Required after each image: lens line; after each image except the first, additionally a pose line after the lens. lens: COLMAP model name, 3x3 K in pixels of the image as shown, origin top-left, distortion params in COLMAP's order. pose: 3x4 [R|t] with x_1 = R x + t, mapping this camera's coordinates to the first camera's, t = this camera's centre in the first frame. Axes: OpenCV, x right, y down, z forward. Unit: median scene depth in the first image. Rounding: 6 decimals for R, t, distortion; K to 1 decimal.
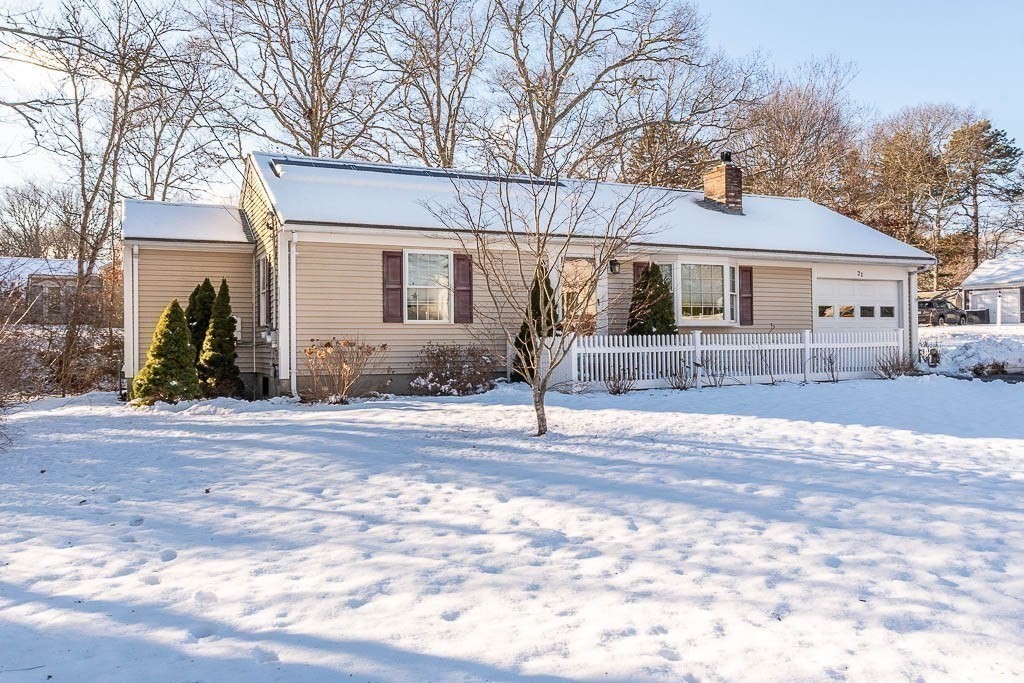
lens RADIAL K [[853.4, 0, 512.0], [0, 853.4, 341.5], [0, 0, 1]] dist [0.005946, -0.000611]
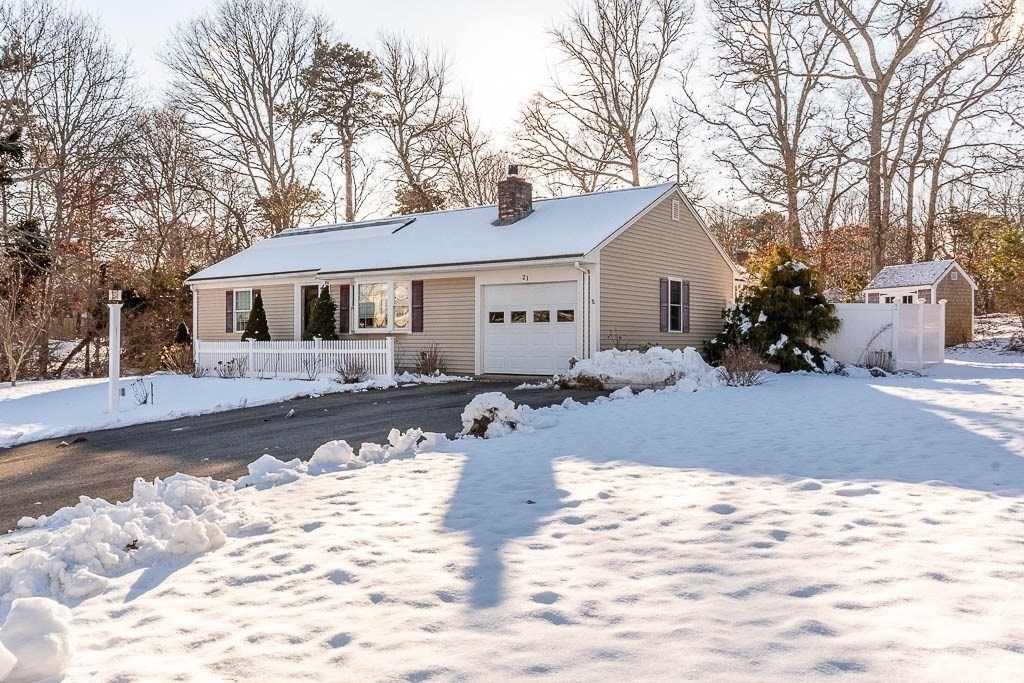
lens RADIAL K [[853.4, 0, 512.0], [0, 853.4, 341.5], [0, 0, 1]] dist [0.005946, -0.000611]
pose [[0.470377, 0.006224, -0.882444, 1.328019], [-0.000317, 0.999976, 0.006884, -0.015176], [0.882466, -0.002958, 0.470367, 0.575228]]
